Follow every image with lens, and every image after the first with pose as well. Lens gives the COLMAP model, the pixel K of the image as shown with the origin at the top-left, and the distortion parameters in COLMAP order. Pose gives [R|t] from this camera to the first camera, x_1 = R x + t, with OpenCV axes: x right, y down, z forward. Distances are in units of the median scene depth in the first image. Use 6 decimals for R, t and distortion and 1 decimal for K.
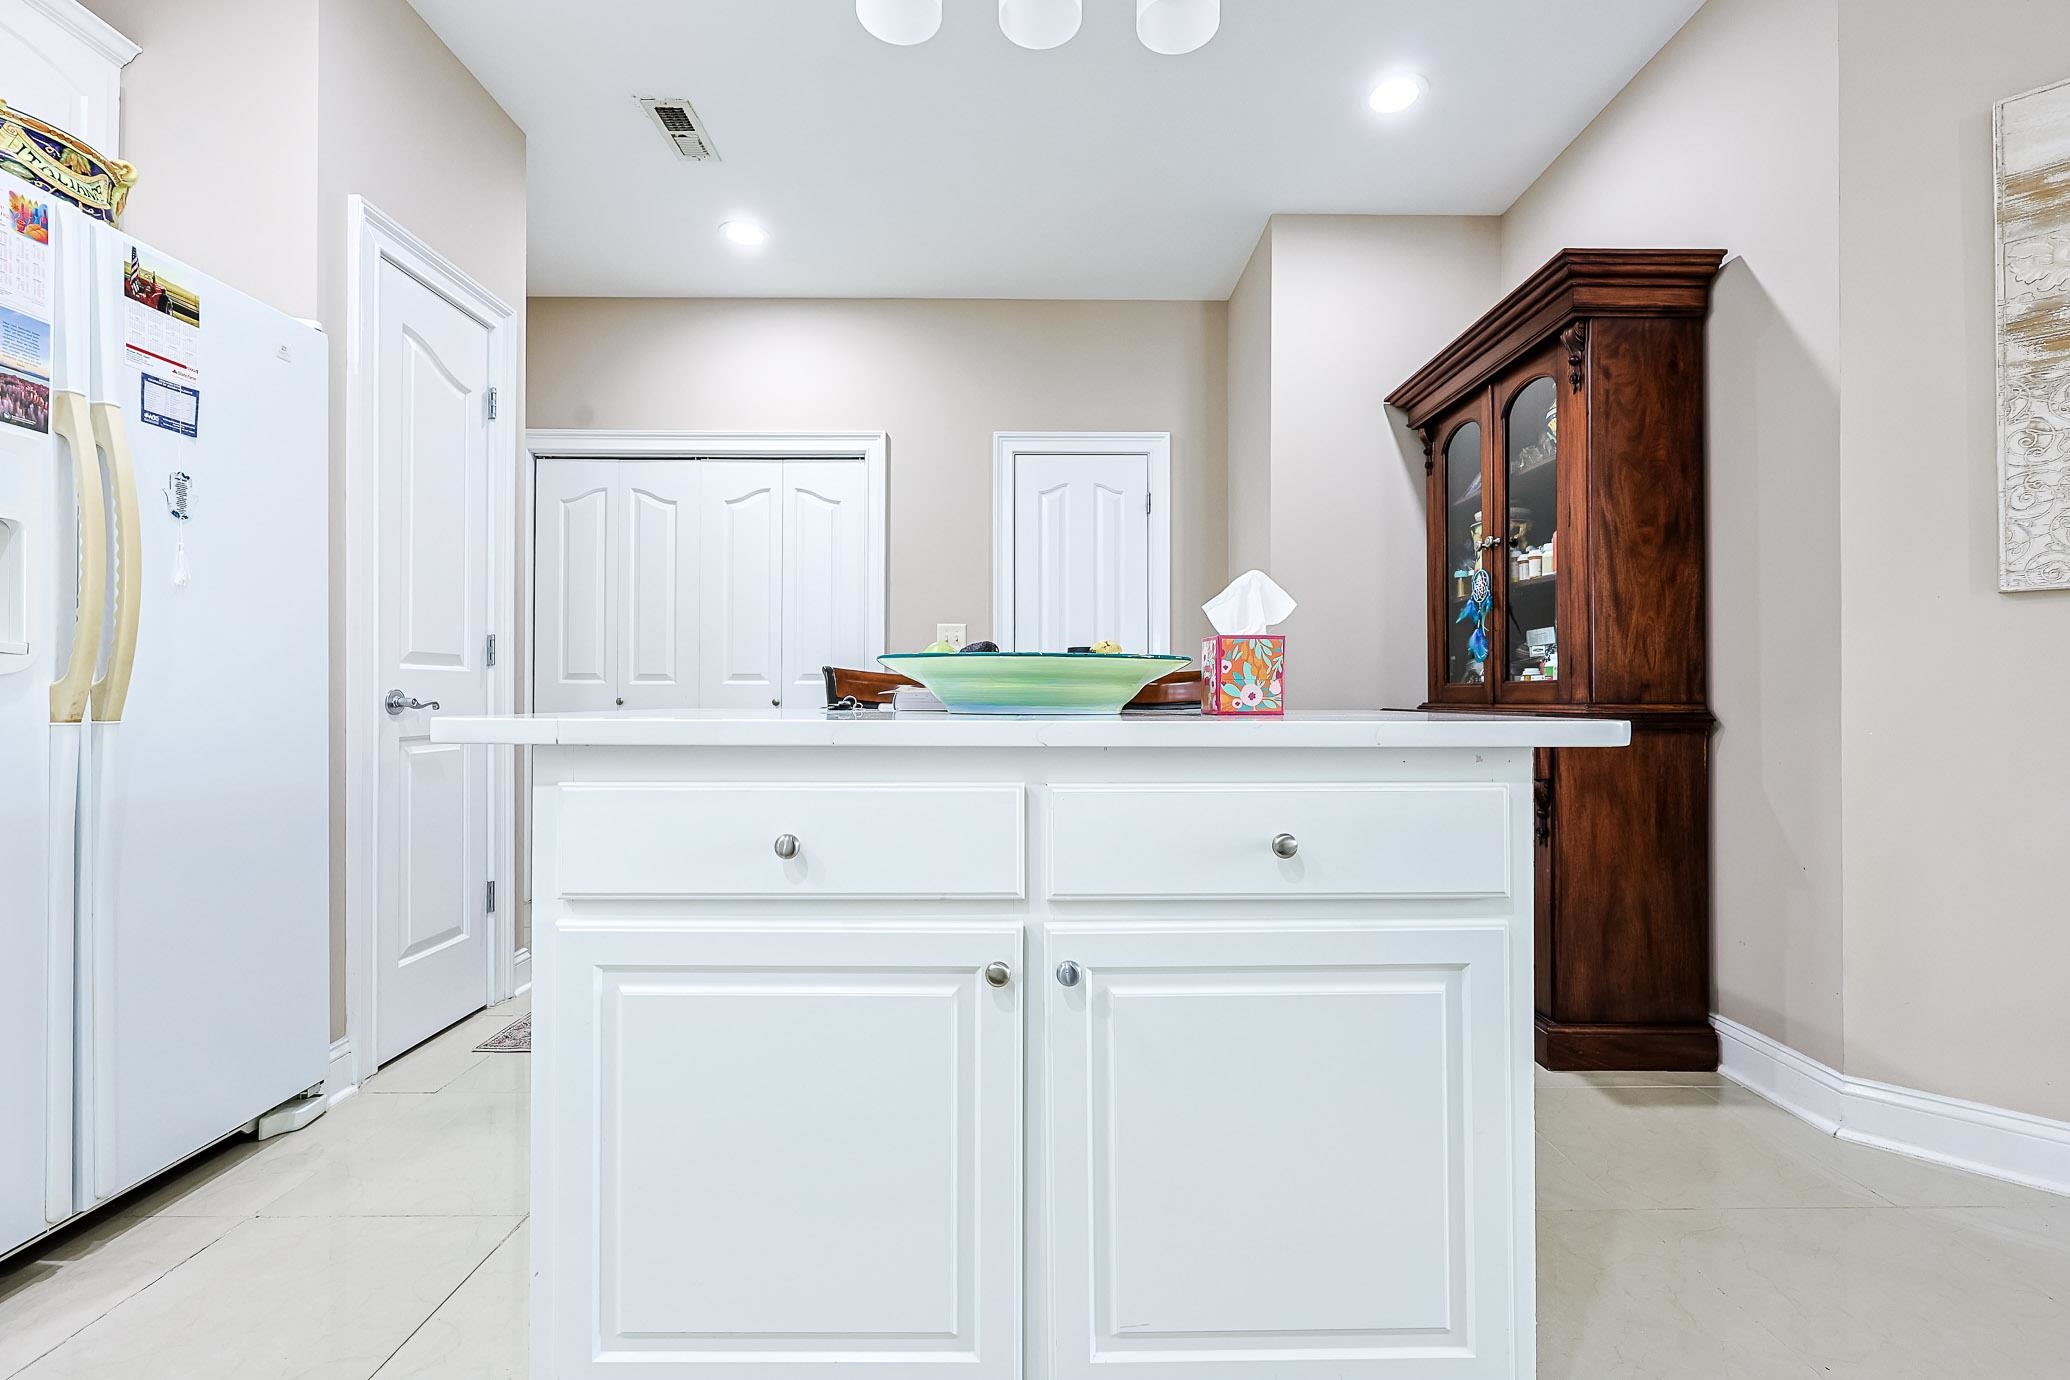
lens RADIAL K [[884.9, 0, 1028.3], [0, 884.9, 688.7], [0, 0, 1]] dist [-0.000562, 0.000043]
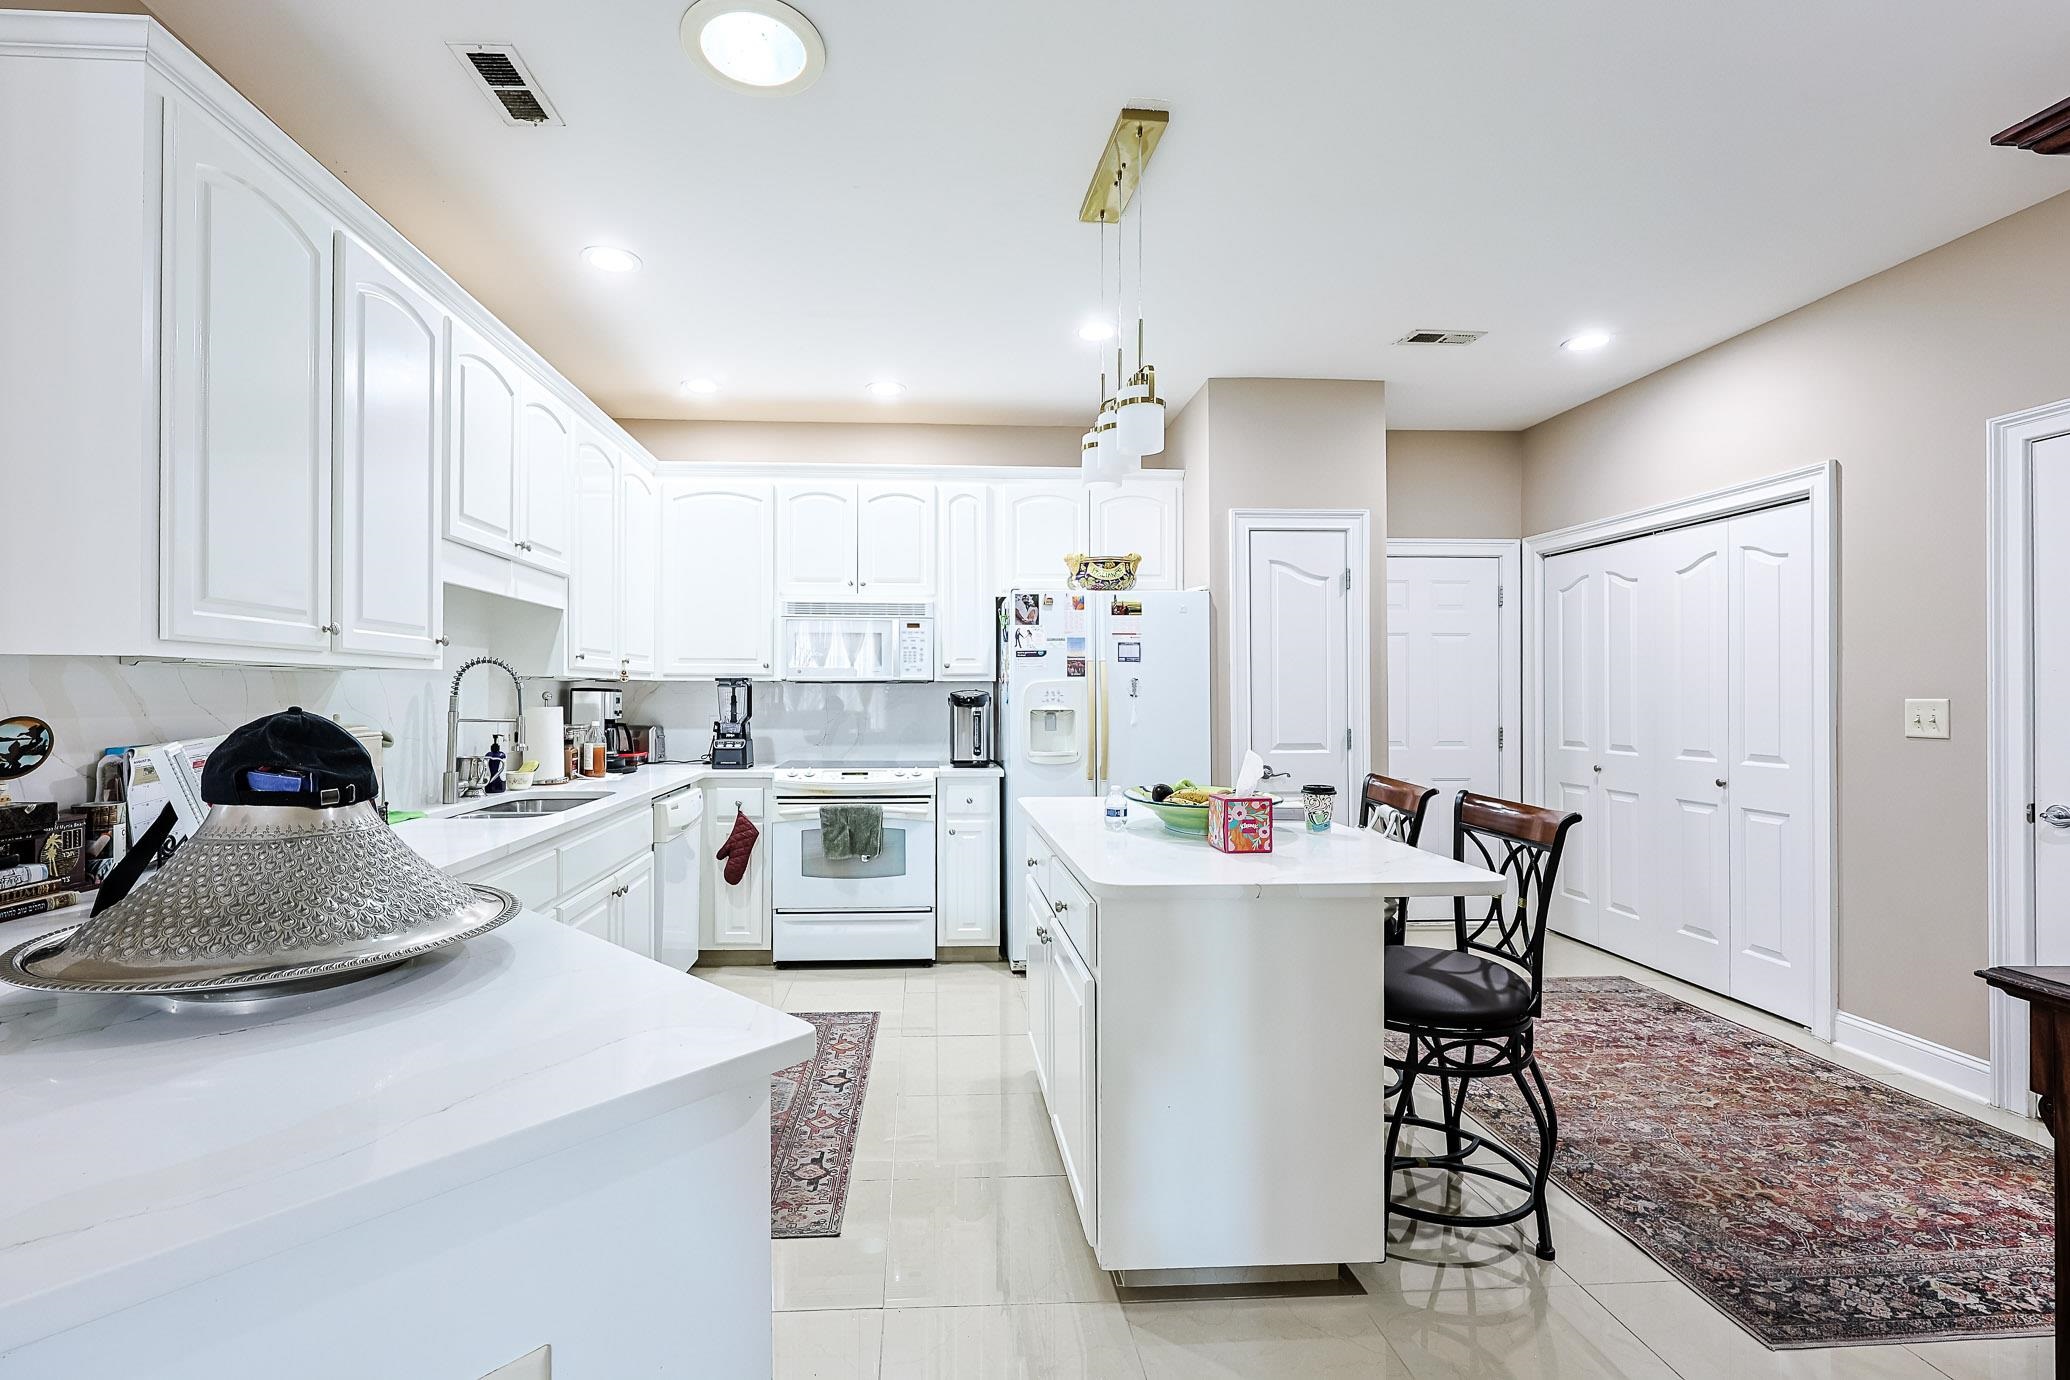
lens RADIAL K [[884.9, 0, 985.2], [0, 884.9, 699.7], [0, 0, 1]] dist [-0.000562, 0.000043]
pose [[0.061434, 0.001791, -0.998110, 0.914275], [0.005870, 0.999980, 0.002155, -0.121276], [0.998094, -0.005991, 0.061422, 0.278187]]
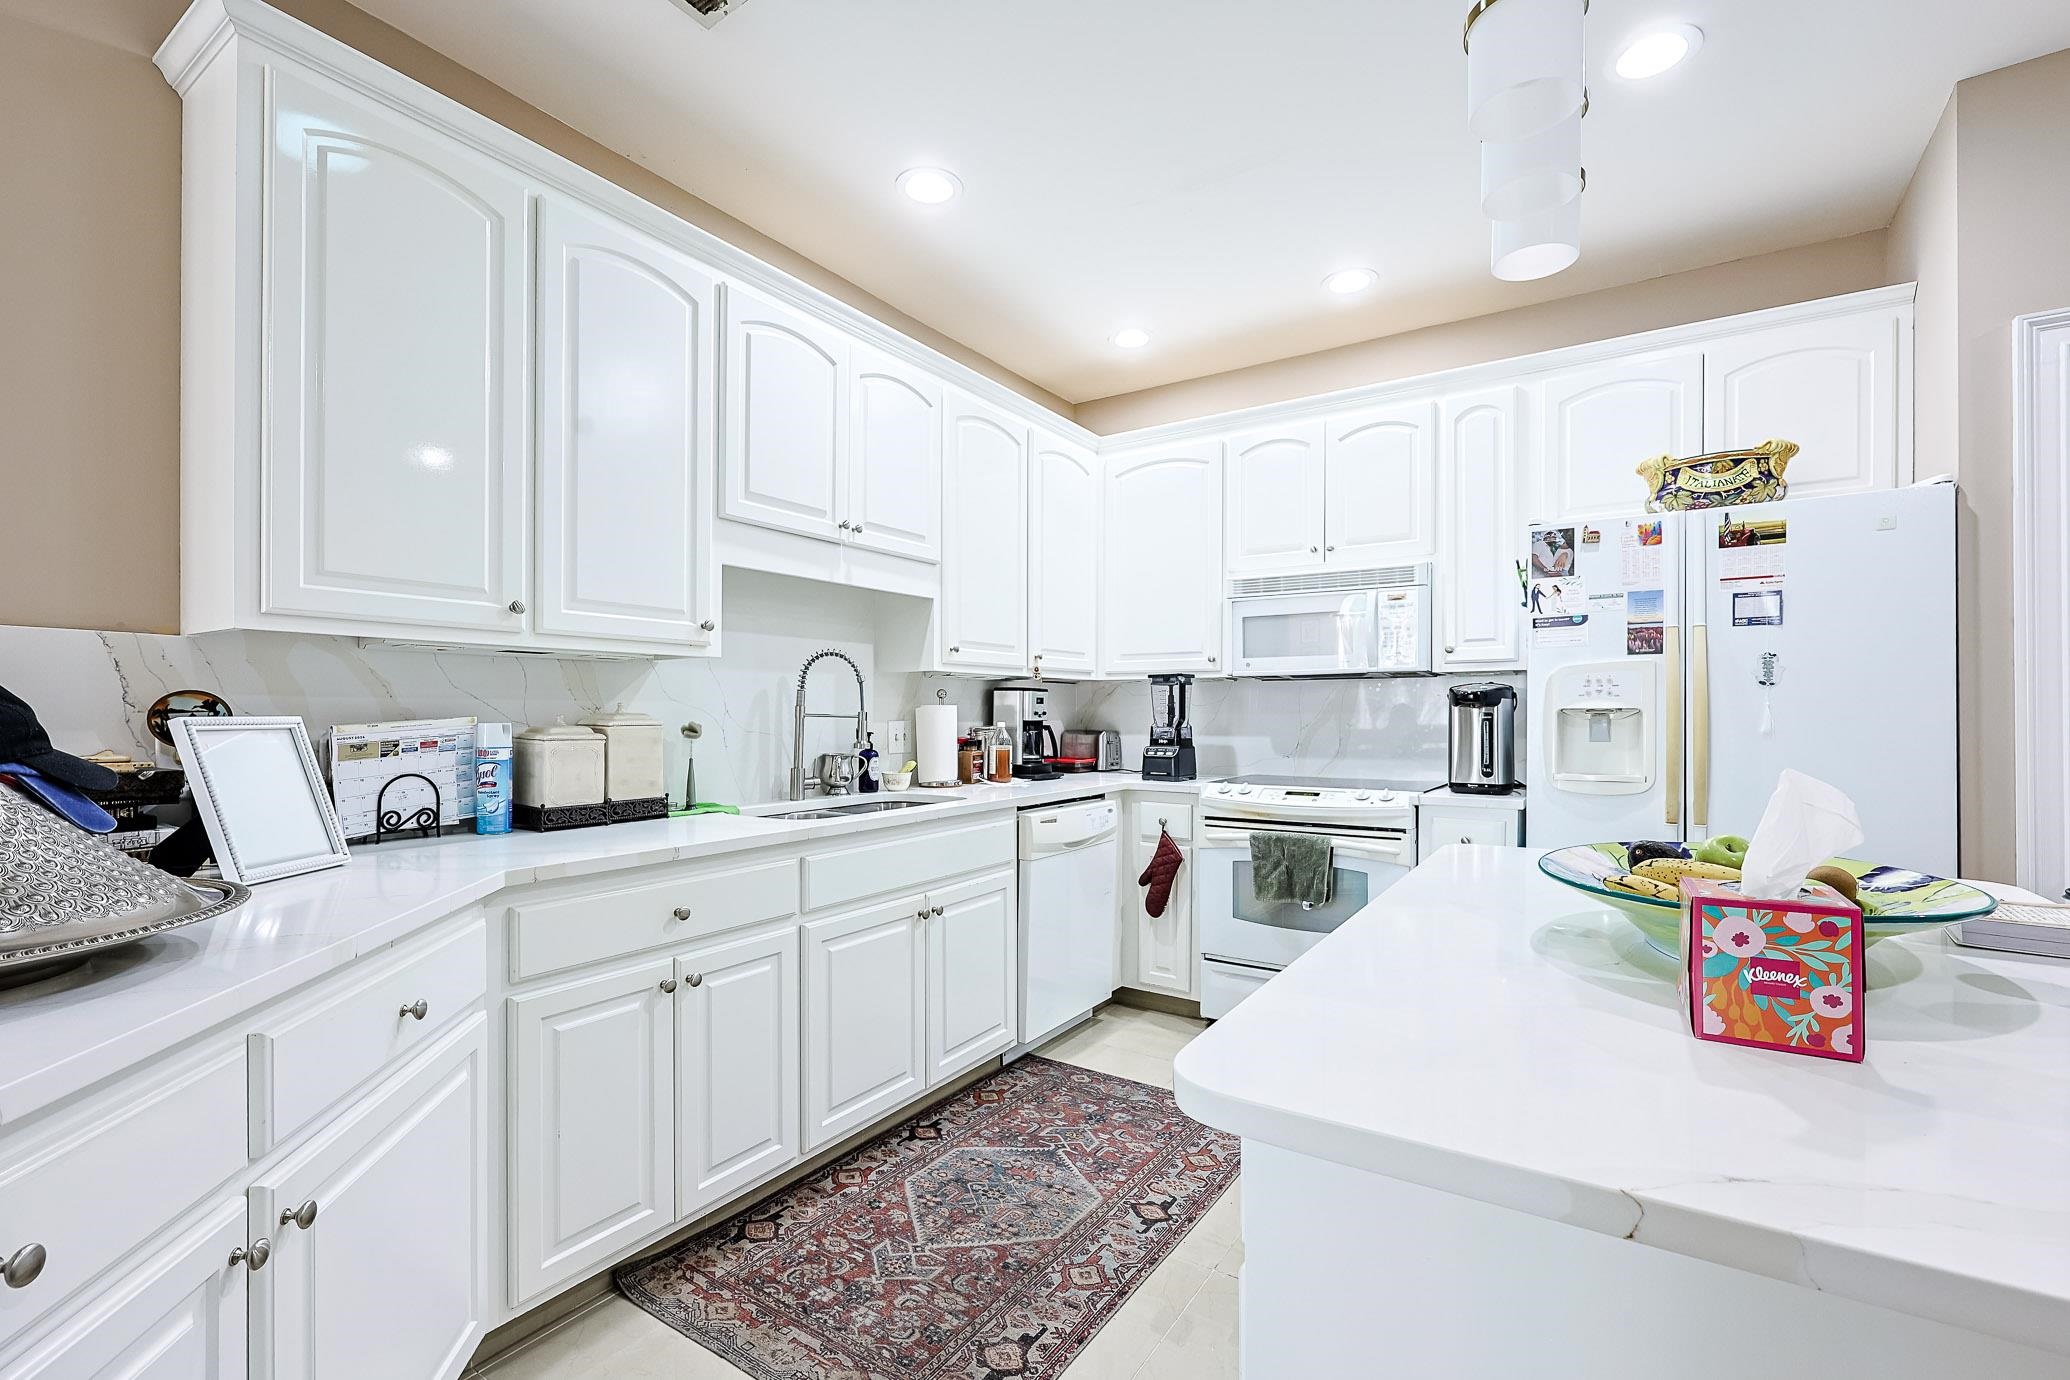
lens RADIAL K [[884.9, 0, 1042.0], [0, 884.9, 721.5], [0, 0, 1]] dist [-0.000562, 0.000043]
pose [[-0.543749, 0.006447, -0.839223, 0.537125], [0.005906, 0.999975, 0.003855, -0.092969], [0.839227, -0.002860, -0.543773, 0.502210]]
